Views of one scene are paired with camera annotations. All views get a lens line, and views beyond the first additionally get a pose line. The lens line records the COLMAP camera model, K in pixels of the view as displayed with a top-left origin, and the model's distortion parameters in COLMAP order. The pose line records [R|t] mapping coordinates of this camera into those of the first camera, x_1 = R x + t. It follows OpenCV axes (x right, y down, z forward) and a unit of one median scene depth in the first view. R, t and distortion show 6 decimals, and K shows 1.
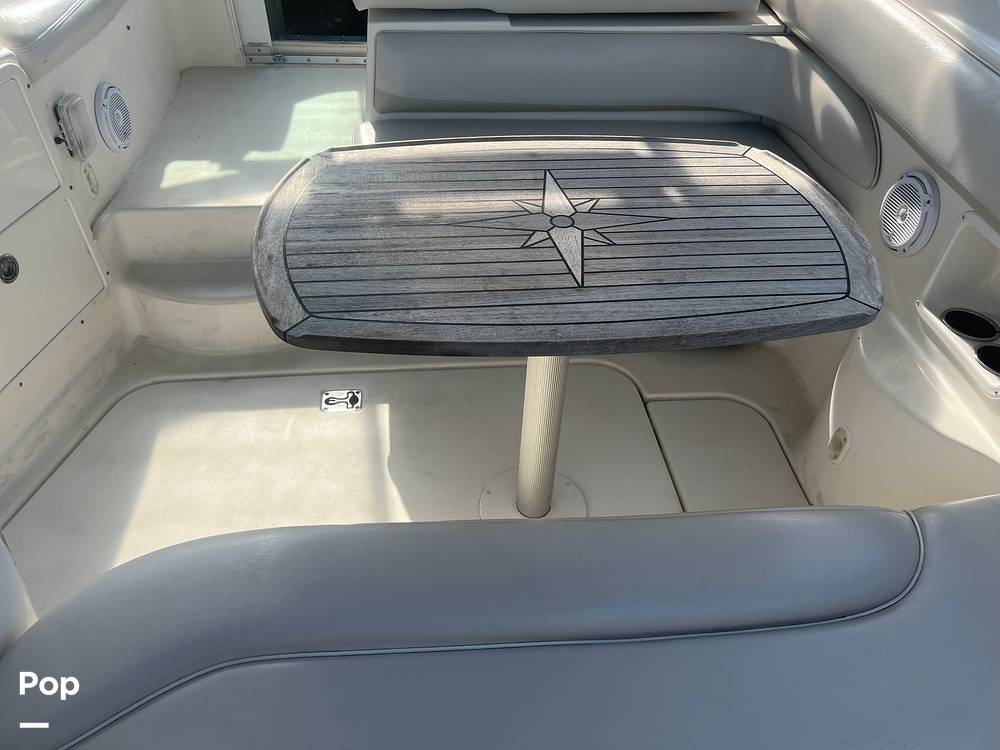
lens RADIAL K [[754.1, 0, 500.0], [0, 754.1, 375.0], [0, 0, 1]] dist [0.041011, -0.063893]
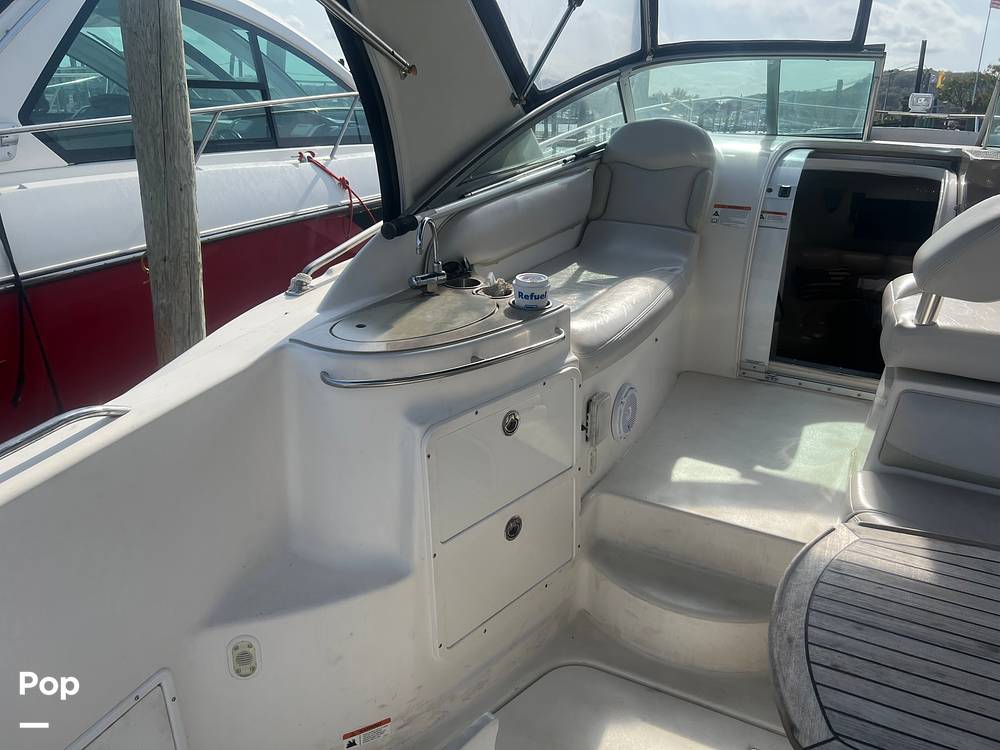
lens RADIAL K [[745.9, 0, 496.1], [0, 745.9, 374.9], [0, 0, 1]] dist [0.051765, -0.064011]
pose [[0.836015, 0.188767, -0.515214, -0.166639], [-0.350802, 0.905876, -0.237332, -0.090858], [0.421920, 0.379152, 0.823546, -0.031077]]
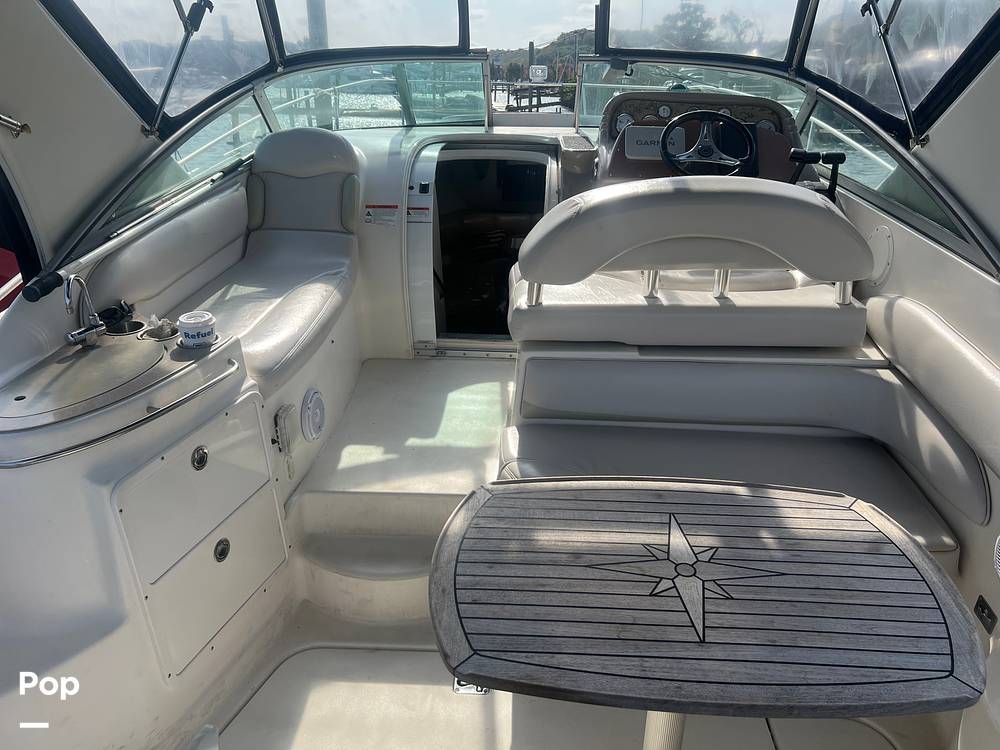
lens RADIAL K [[745.9, 0, 496.1], [0, 745.9, 374.9], [0, 0, 1]] dist [0.051765, -0.064011]
pose [[0.986555, 0.042575, -0.157787, -0.034873], [-0.085304, 0.957666, -0.274952, -0.142790], [0.139401, 0.284715, 0.948422, -0.220715]]
